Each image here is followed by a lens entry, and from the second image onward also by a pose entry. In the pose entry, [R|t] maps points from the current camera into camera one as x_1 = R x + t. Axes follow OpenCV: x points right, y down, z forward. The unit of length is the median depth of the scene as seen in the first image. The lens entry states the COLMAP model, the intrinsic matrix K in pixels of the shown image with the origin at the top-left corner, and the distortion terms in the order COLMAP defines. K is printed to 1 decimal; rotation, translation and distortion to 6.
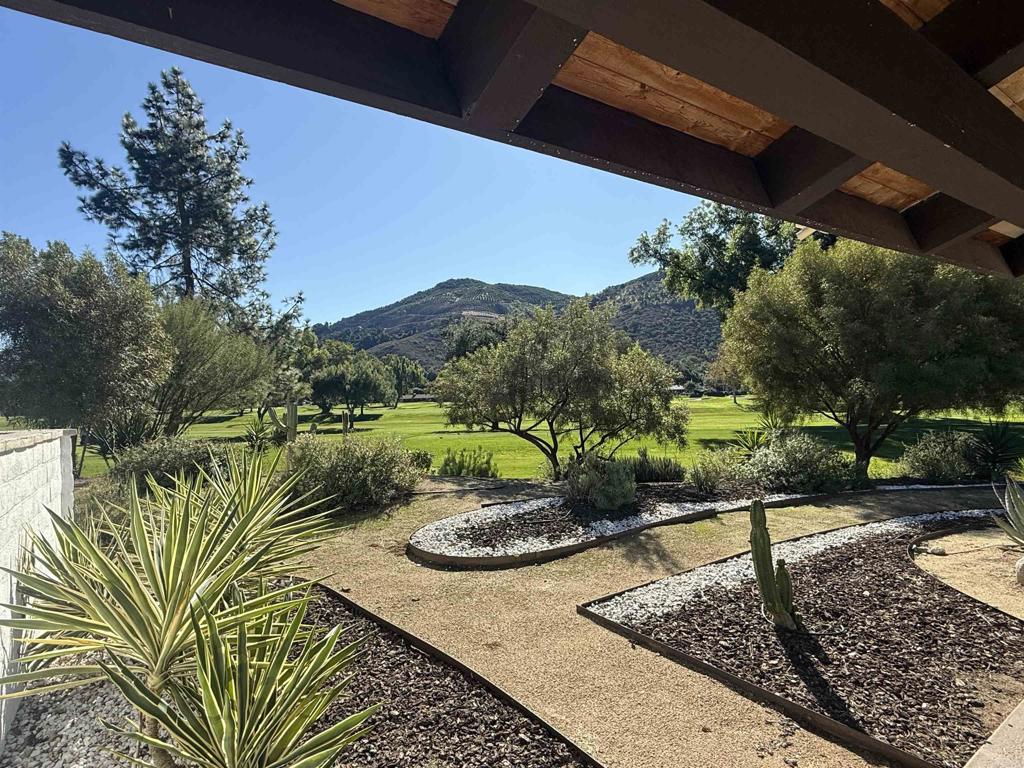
lens RADIAL K [[572.8, 0, 511.9], [0, 572.8, 384.1], [0, 0, 1]] dist [0.000899, 0.000374]
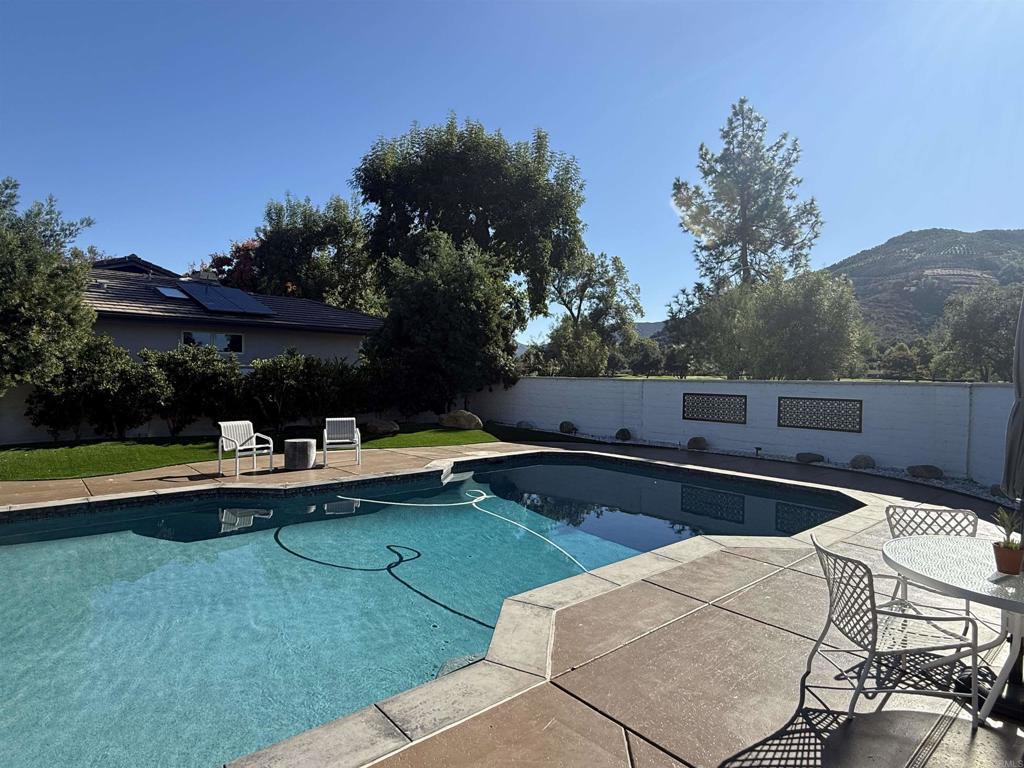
lens RADIAL K [[572.8, 0, 511.9], [0, 572.8, 382.6], [0, 0, 1]] dist [0.000899, 0.000374]
pose [[0.765676, 0.060163, -0.640407, -0.136258], [-0.028036, 0.997791, 0.060218, 0.002047], [0.642615, -0.028153, 0.765672, -0.281431]]
